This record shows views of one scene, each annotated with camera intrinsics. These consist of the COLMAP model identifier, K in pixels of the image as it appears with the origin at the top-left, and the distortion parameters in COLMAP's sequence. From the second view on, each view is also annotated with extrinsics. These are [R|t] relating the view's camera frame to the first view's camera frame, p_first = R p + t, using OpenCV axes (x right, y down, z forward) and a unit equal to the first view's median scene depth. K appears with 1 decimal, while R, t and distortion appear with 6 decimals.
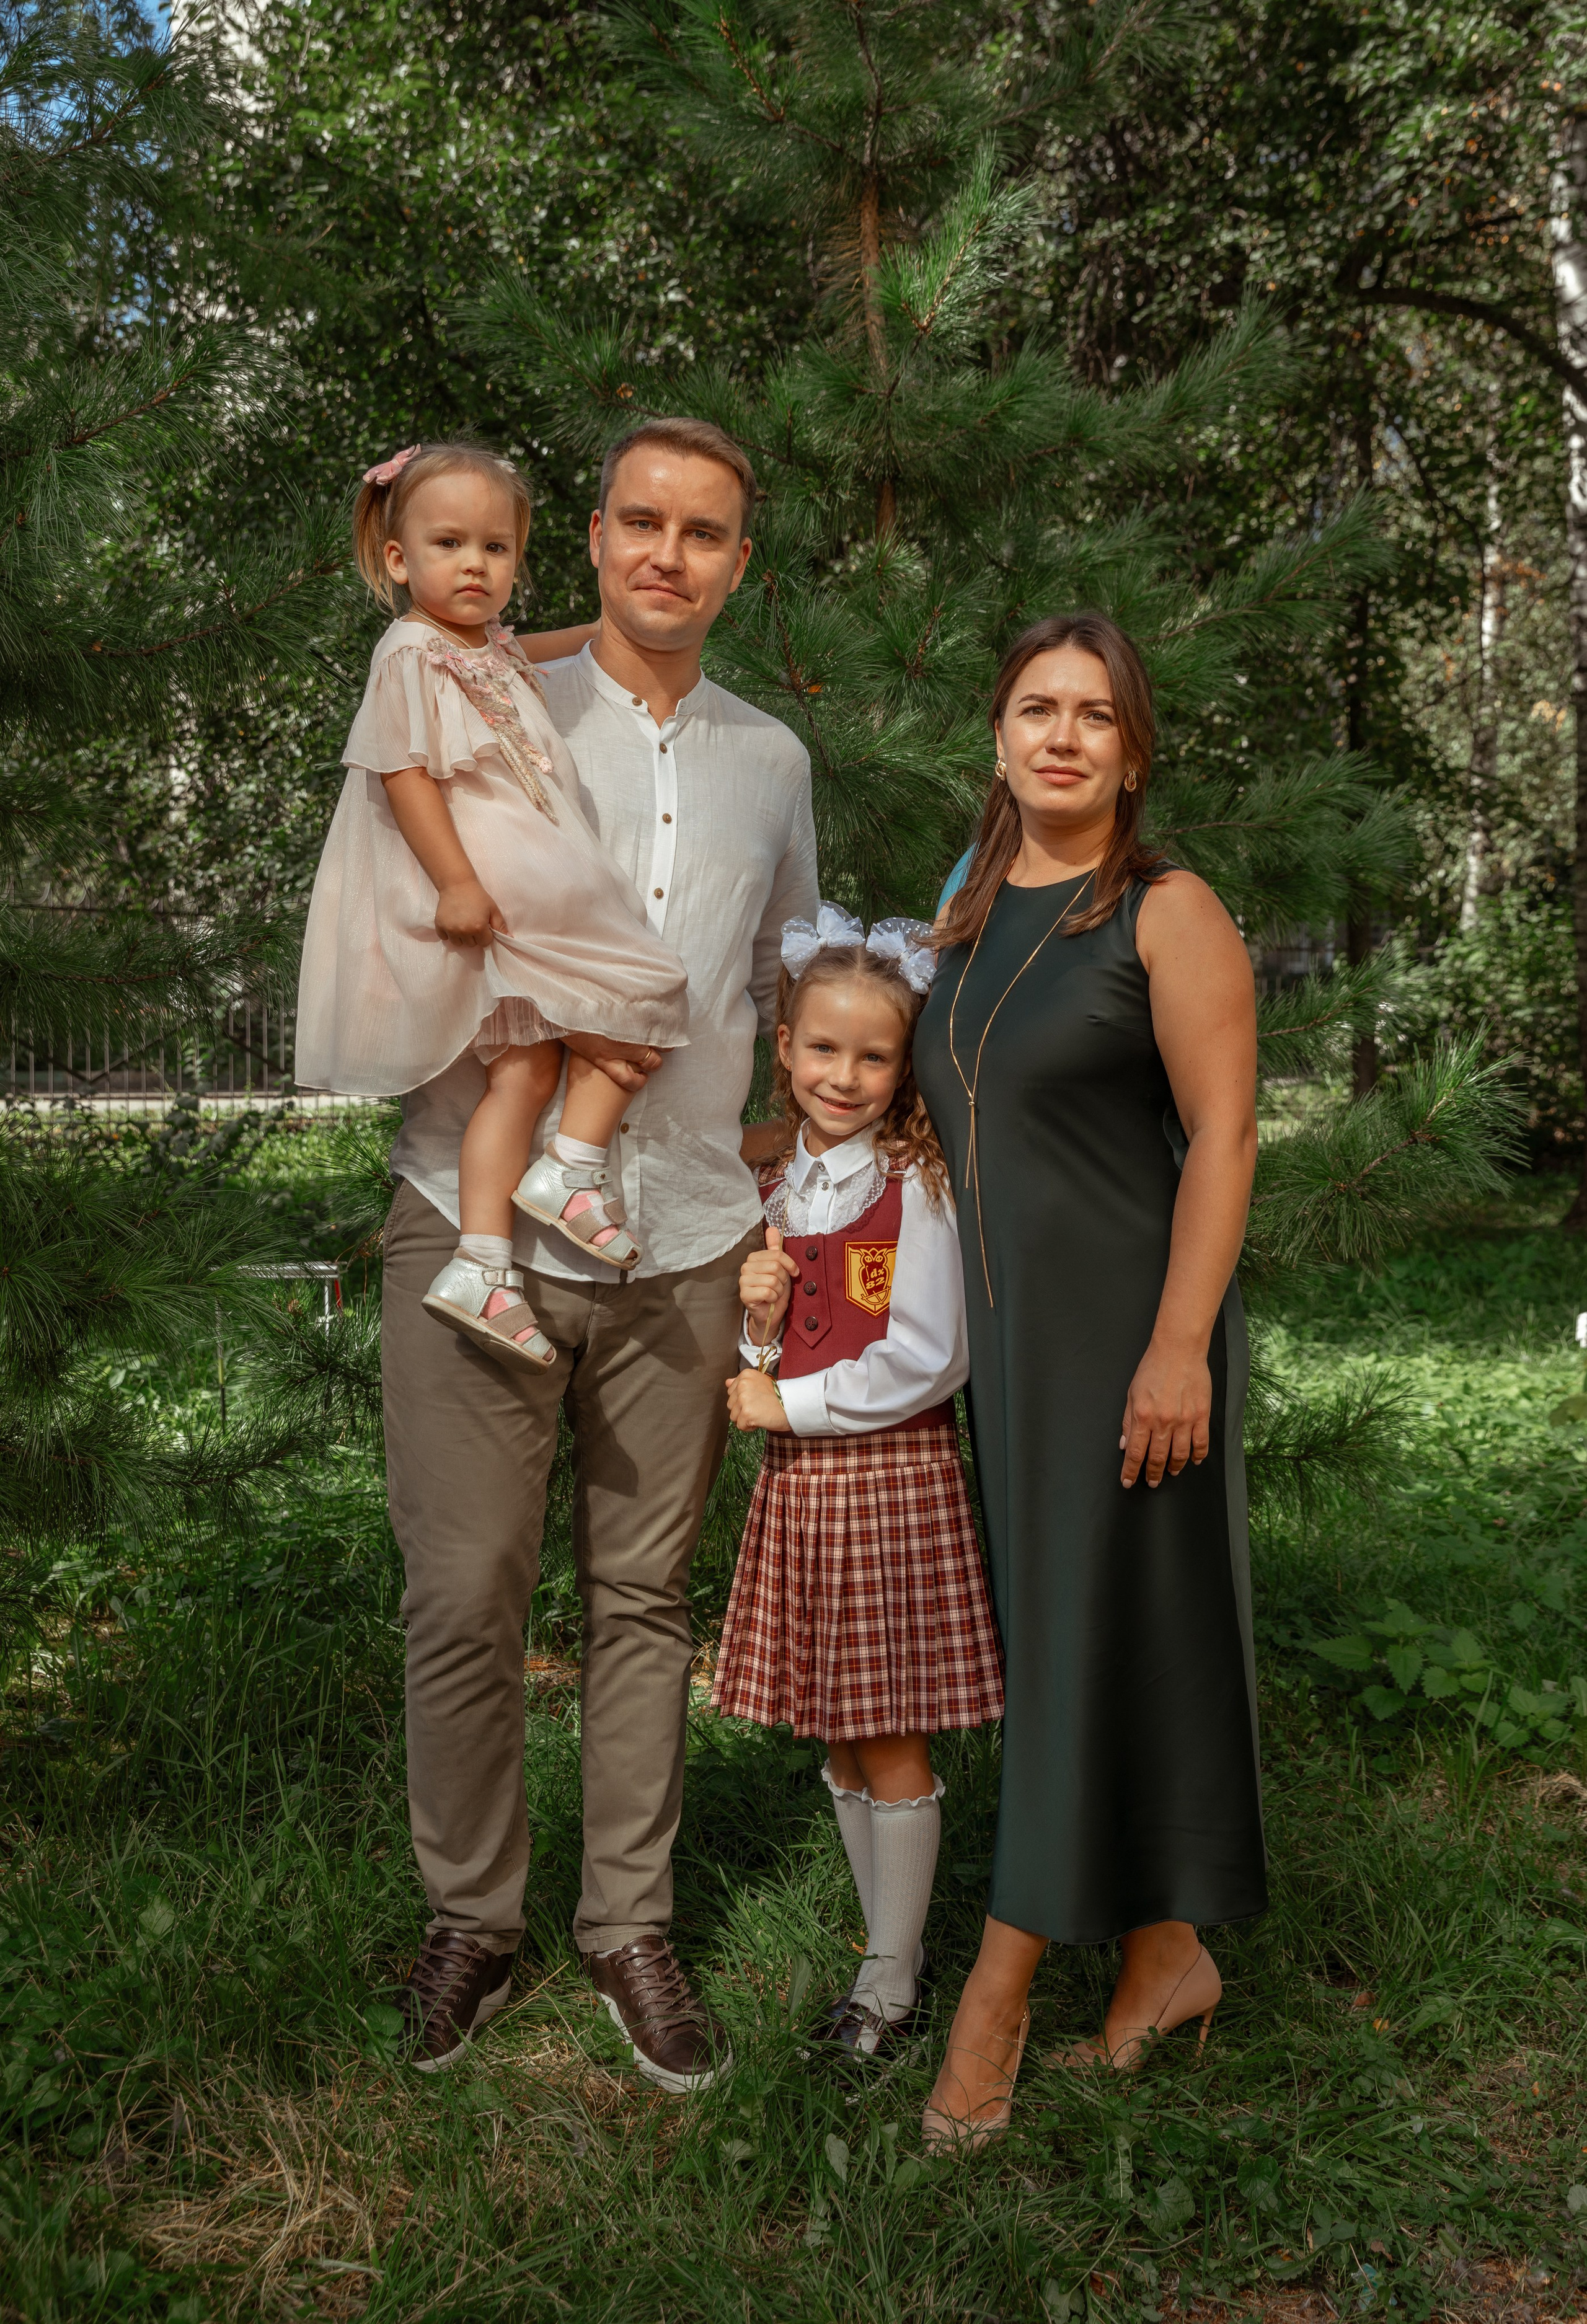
lens RADIAL K [[2332.5, 0, 823.7], [0, 2332.5, 1097.3], [0, 0, 1]] dist [0.008786, 0.092154]
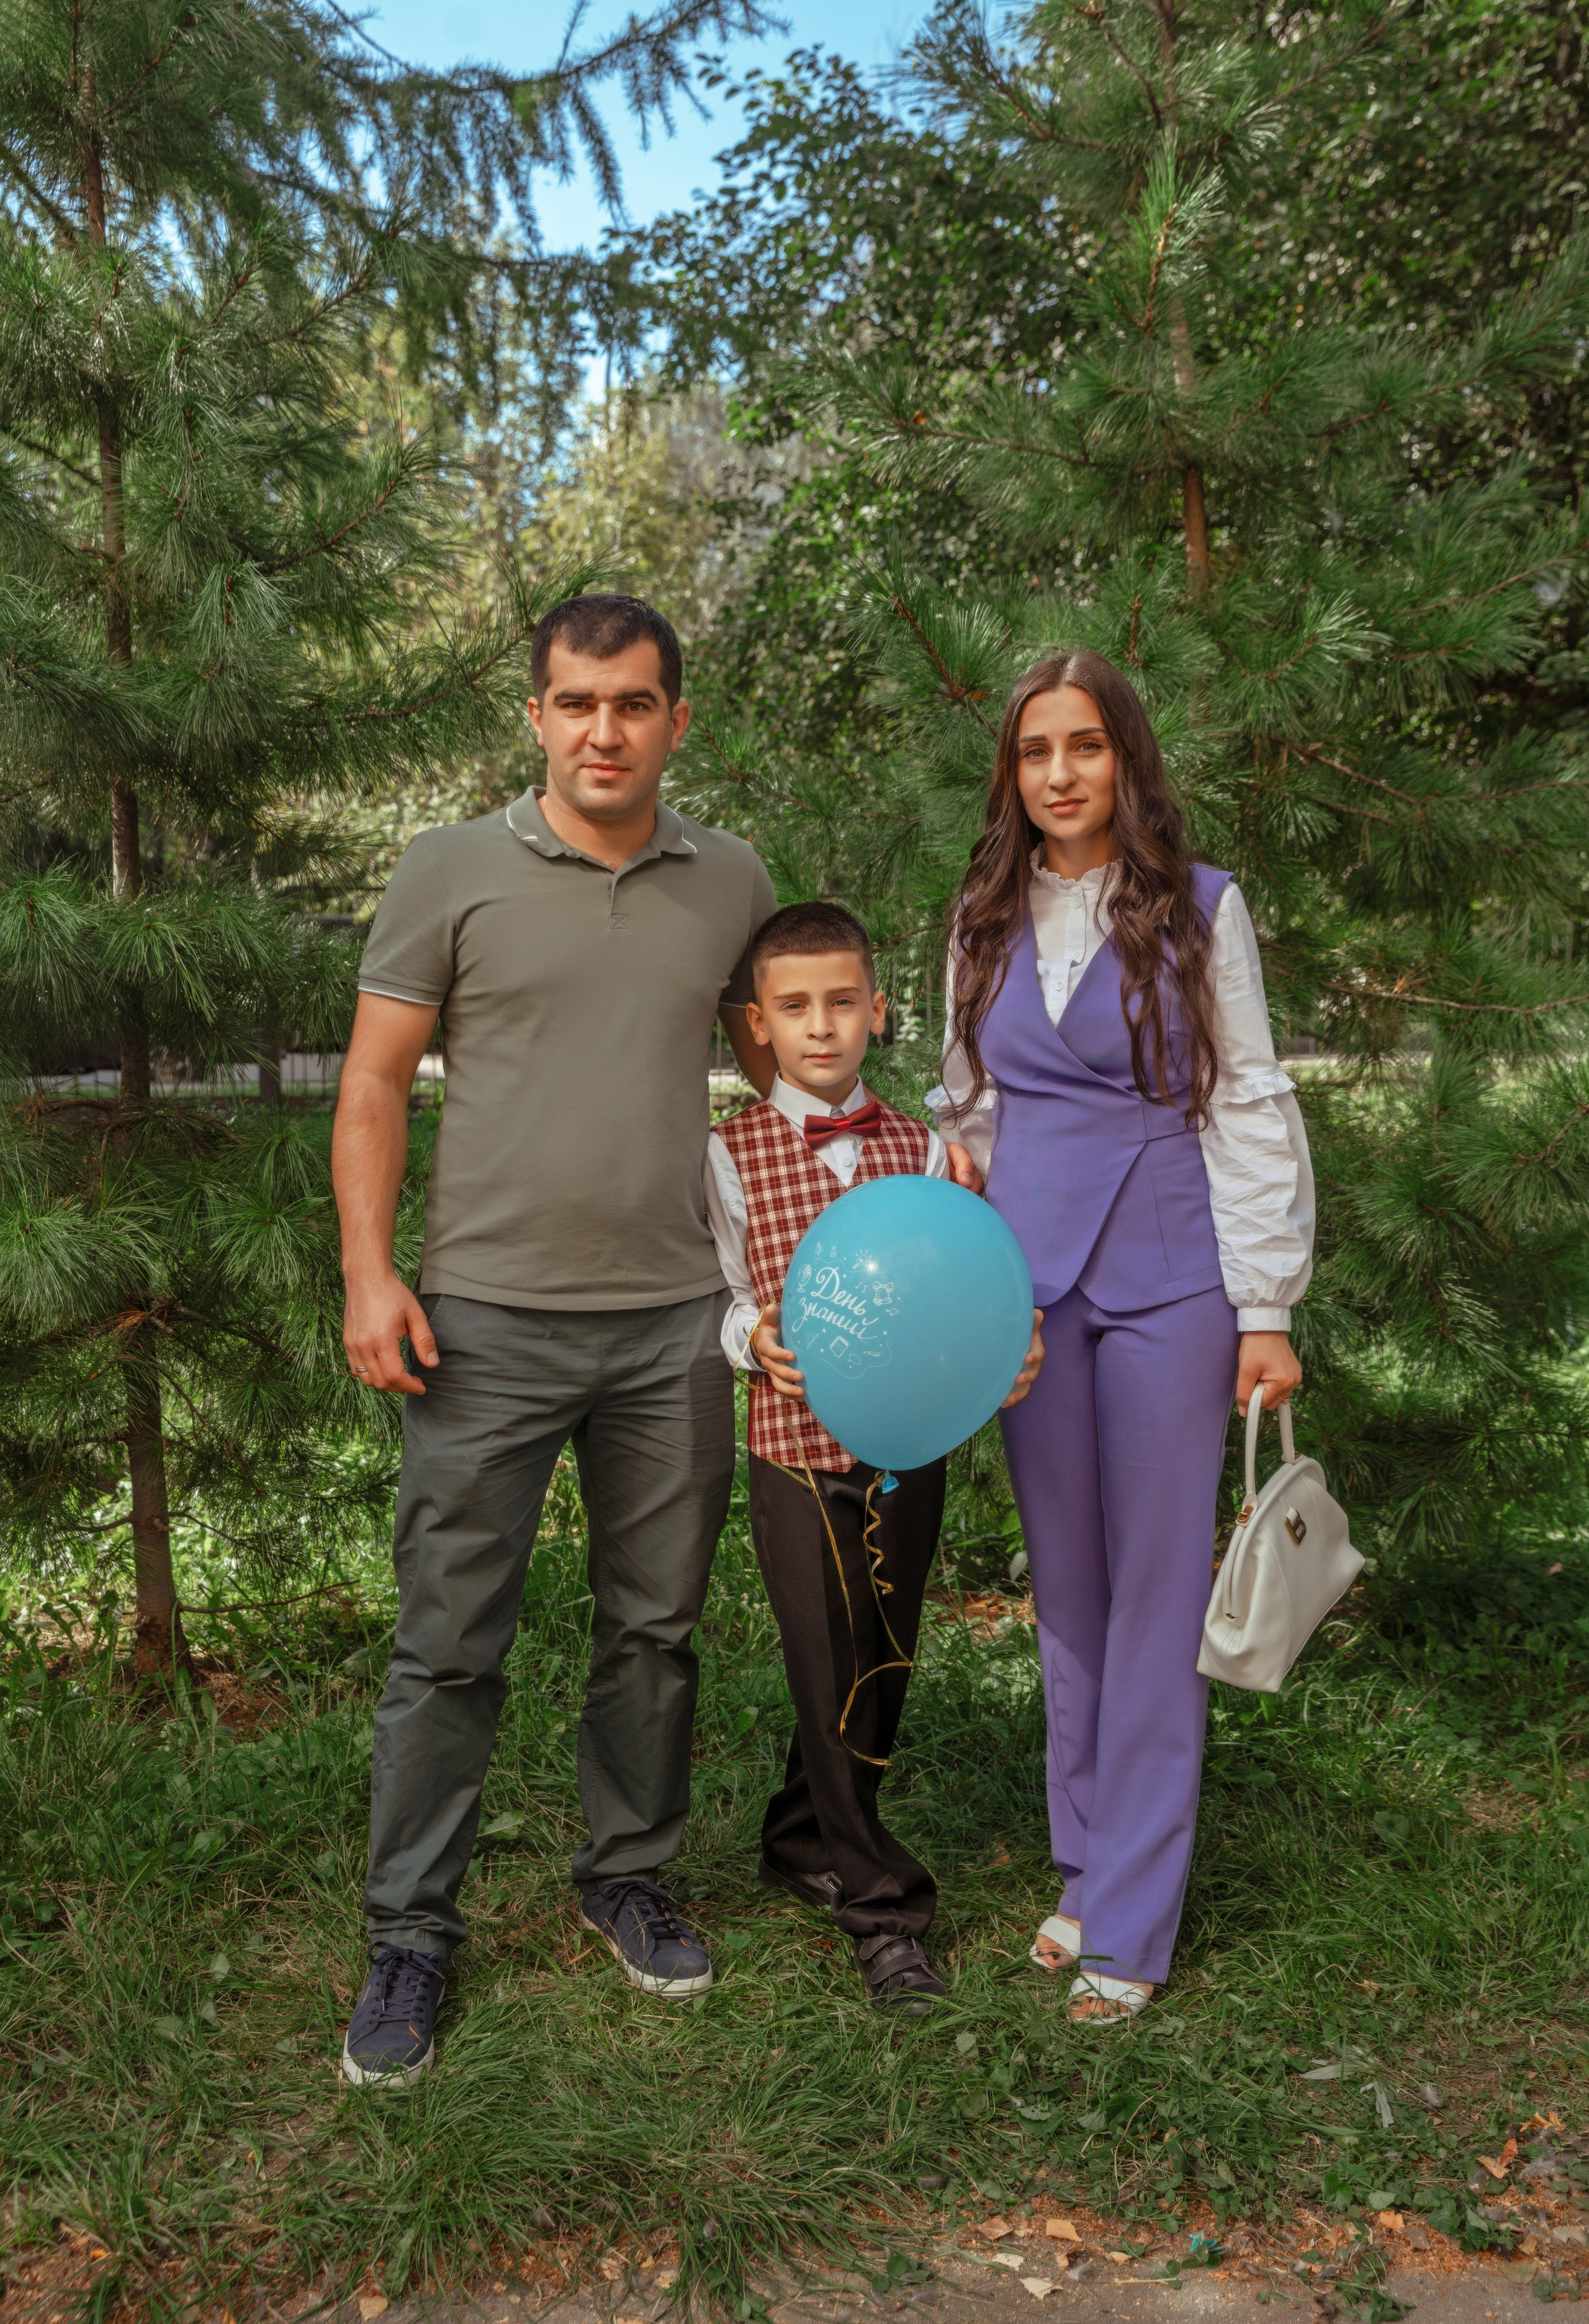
lens RADIAL K [[2315.4, 0, 794.5], [0, 2315.4, 1162.0], [0, 0, 1]] dist [0.035685, 0.026873]
pose [[0.912951, 0.005311, -0.408036, 0.143126], [0.012216, 0.999111, 0.040337, -0.001634], [0.407887, -0.041810, 0.912074, -0.007064]]
